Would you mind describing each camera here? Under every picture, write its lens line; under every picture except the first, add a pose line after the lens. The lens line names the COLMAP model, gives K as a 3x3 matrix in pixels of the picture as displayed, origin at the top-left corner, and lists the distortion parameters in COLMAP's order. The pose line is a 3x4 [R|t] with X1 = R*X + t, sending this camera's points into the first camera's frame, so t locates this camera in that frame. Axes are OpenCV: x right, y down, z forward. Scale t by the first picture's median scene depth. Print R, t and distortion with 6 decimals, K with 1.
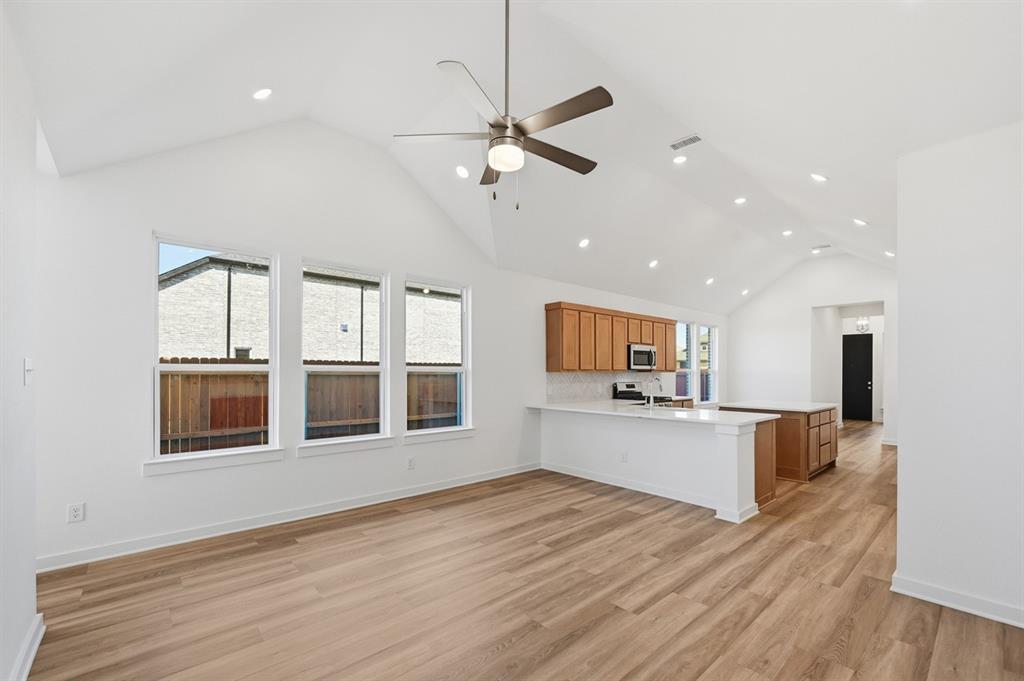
lens RADIAL K [[425.9, 0, 520.7], [0, 425.9, 370.6], [0, 0, 1]] dist [-0.000404, 0.000116]
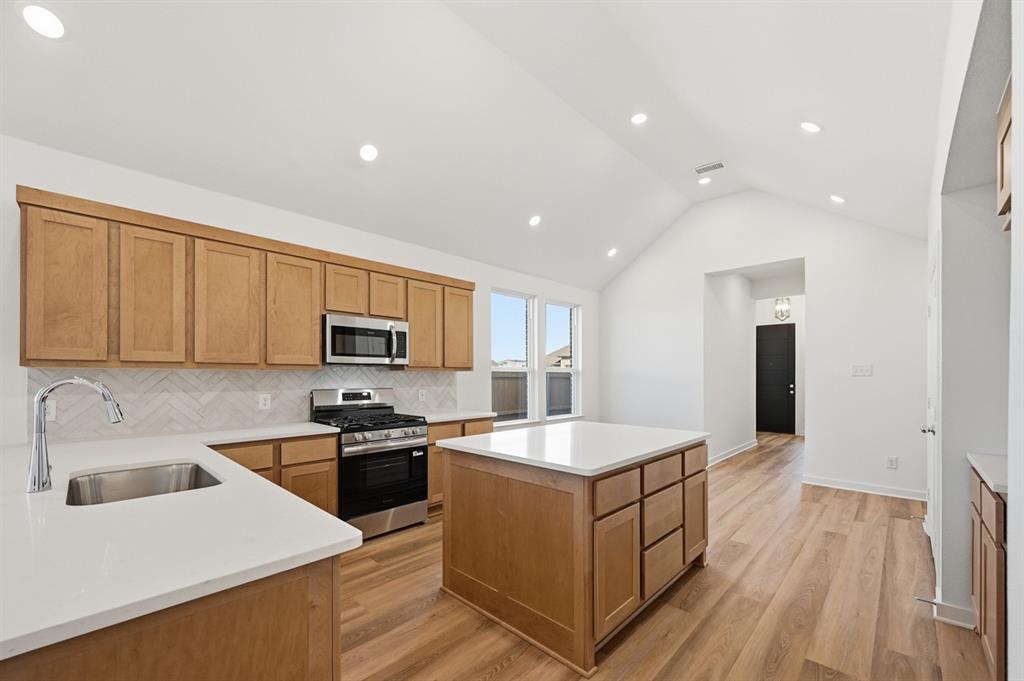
lens RADIAL K [[405.9, 0, 520.5], [0, 405.9, 373.4], [0, 0, 1]] dist [0.000061, 0.000219]
pose [[0.996696, -0.003100, 0.081167, 0.615263], [0.003329, 0.999991, -0.002690, 0.014541], [-0.081158, 0.002951, 0.996697, 0.696335]]
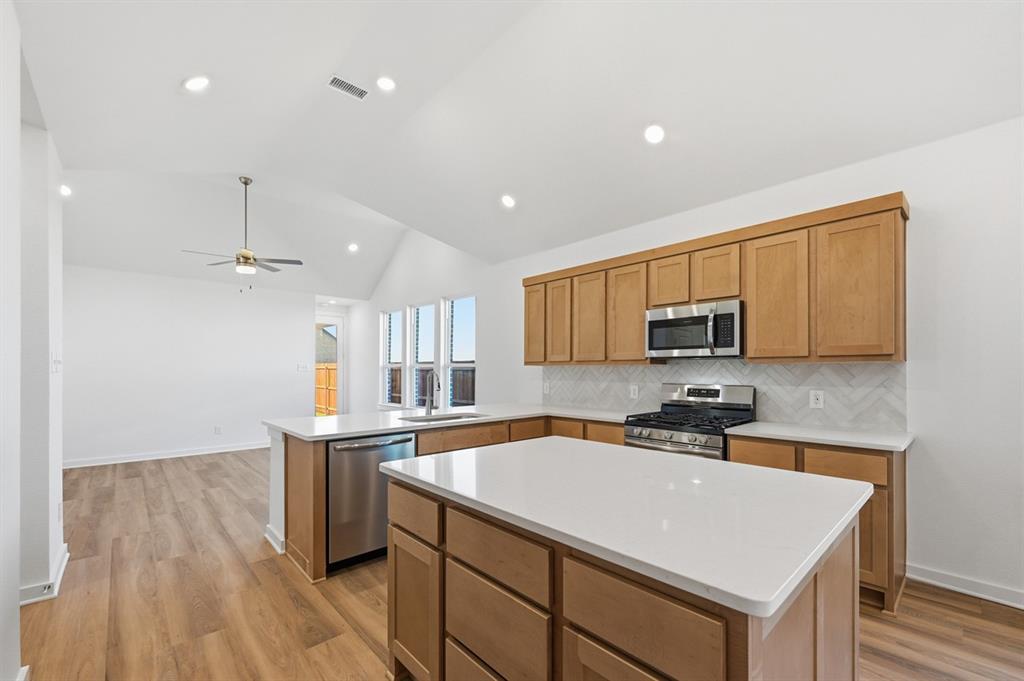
lens RADIAL K [[425.9, 0, 520.7], [0, 425.9, 370.6], [0, 0, 1]] dist [-0.000404, 0.000116]
pose [[0.020588, -0.001057, -0.999787, 1.065513], [0.004661, 0.999989, -0.000961, 0.016285], [0.999777, -0.004641, 0.020592, 1.146259]]
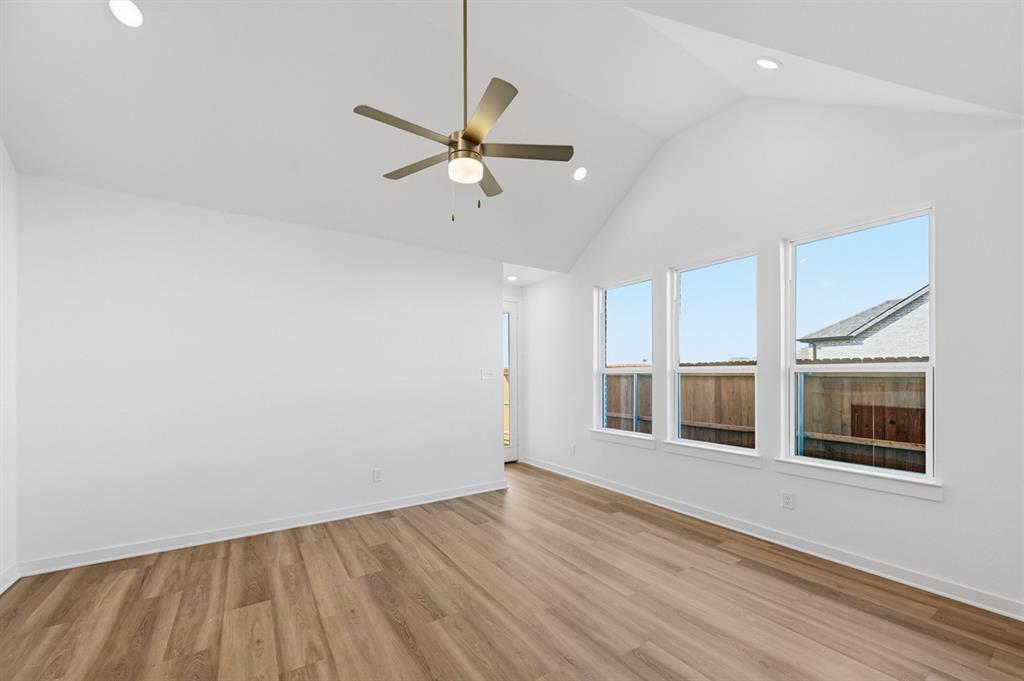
lens RADIAL K [[405.9, 0, 520.5], [0, 405.9, 373.4], [0, 0, 1]] dist [0.000061, 0.000219]
pose [[-0.144363, -0.005803, -0.989508, 0.447993], [0.005898, 0.999960, -0.006725, 0.005809], [0.989507, -0.006807, -0.144323, 0.610631]]
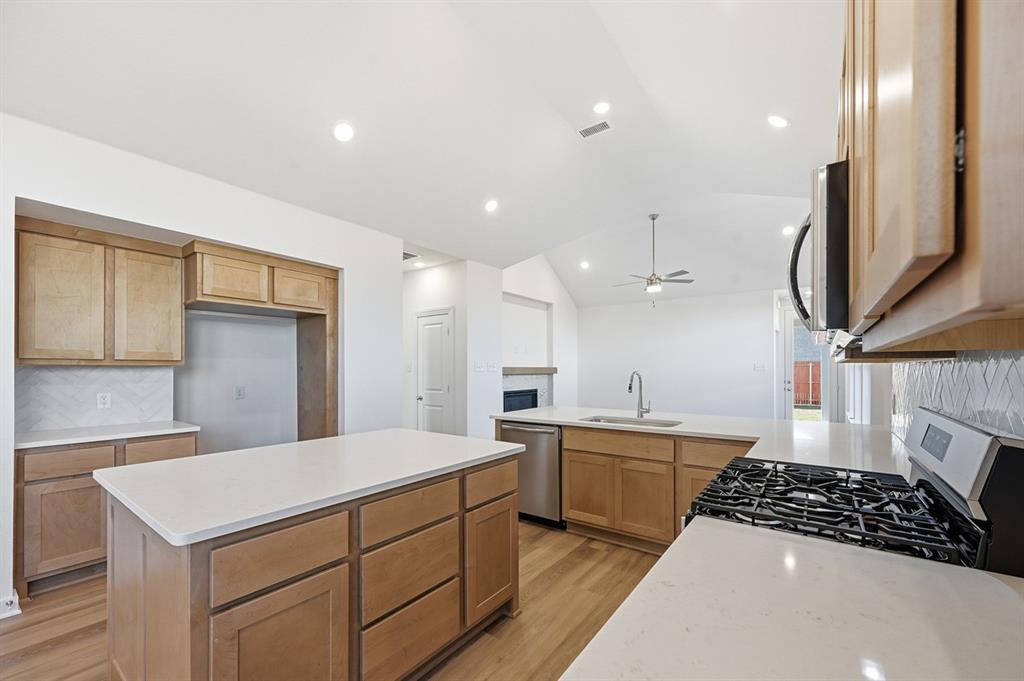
lens RADIAL K [[405.9, 0, 520.5], [0, 405.9, 373.4], [0, 0, 1]] dist [0.000061, 0.000219]
pose [[-0.979139, 0.000406, -0.203191, 0.646833], [-0.000742, 0.999984, 0.005572, 0.016094], [0.203190, 0.005607, -0.979123, 1.634949]]
